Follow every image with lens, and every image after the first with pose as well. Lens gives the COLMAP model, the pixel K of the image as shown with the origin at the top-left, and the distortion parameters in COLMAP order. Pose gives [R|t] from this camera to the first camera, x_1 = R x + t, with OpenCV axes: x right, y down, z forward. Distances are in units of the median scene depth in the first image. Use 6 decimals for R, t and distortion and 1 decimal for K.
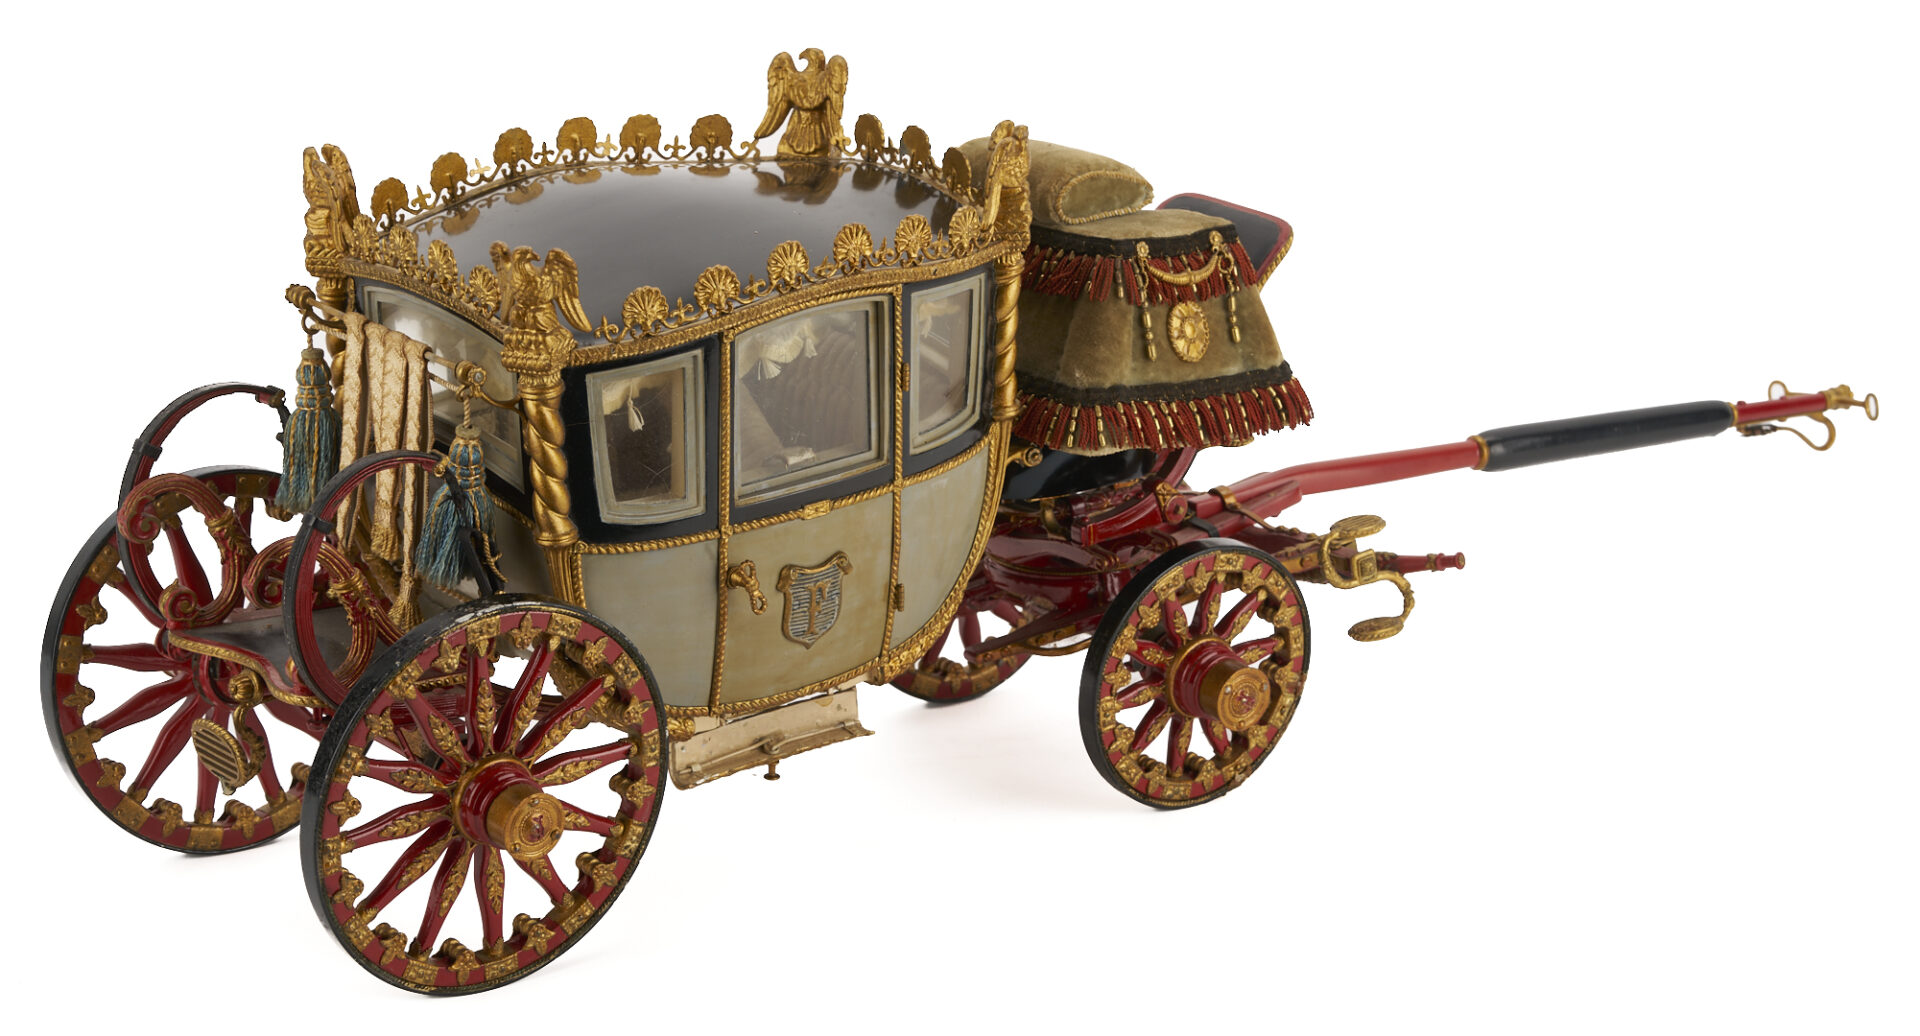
lens RADIAL K [[5629.2, 0, 955.6], [0, 5629.2, 520.6], [0, 0, 1]] dist [-0.237176, 0.000000]
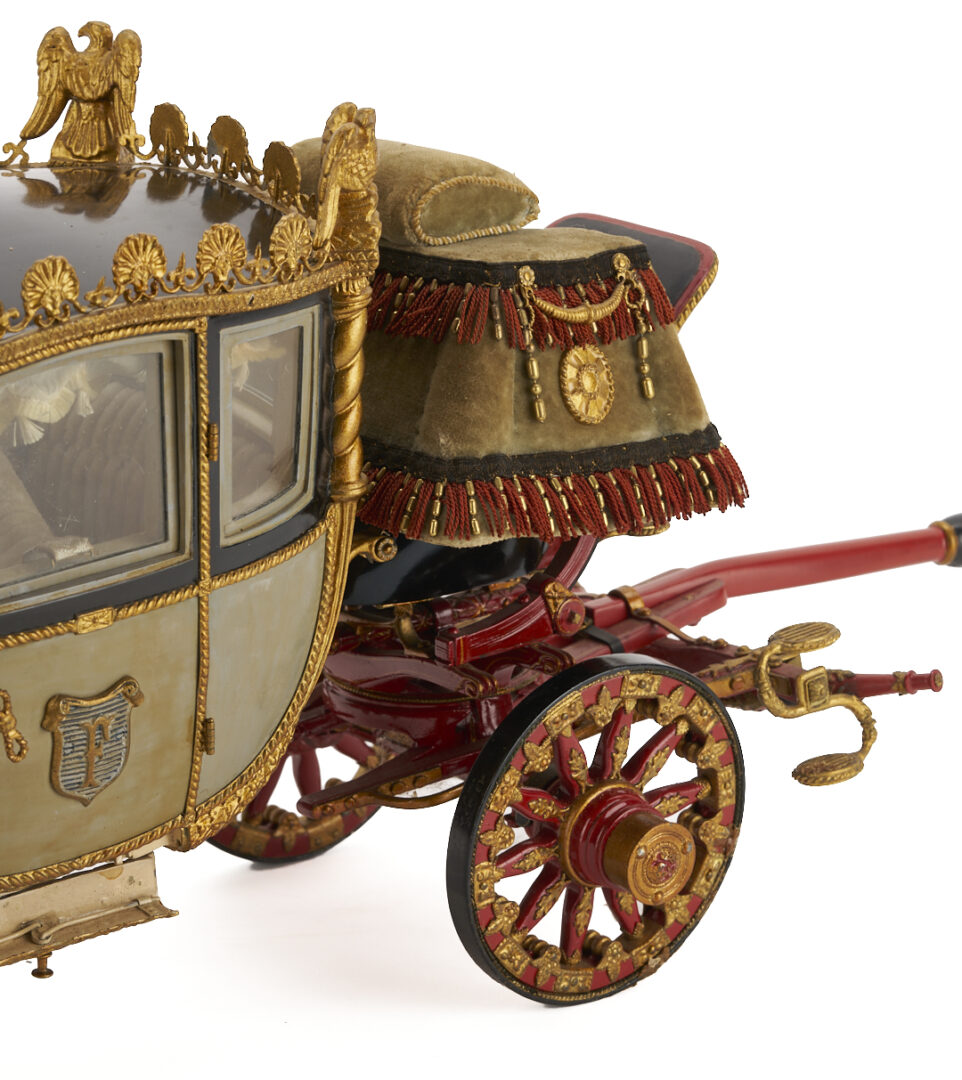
lens RADIAL K [[5625.9, 0, 480.7], [0, 5625.9, 539.5], [0, 0, 1]] dist [-0.079441, 0.000000]
pose [[0.999526, -0.005855, 0.030223, 0.003886], [0.006322, 0.999862, -0.015368, -0.000886], [-0.030129, 0.015552, 0.999425, 0.246911]]
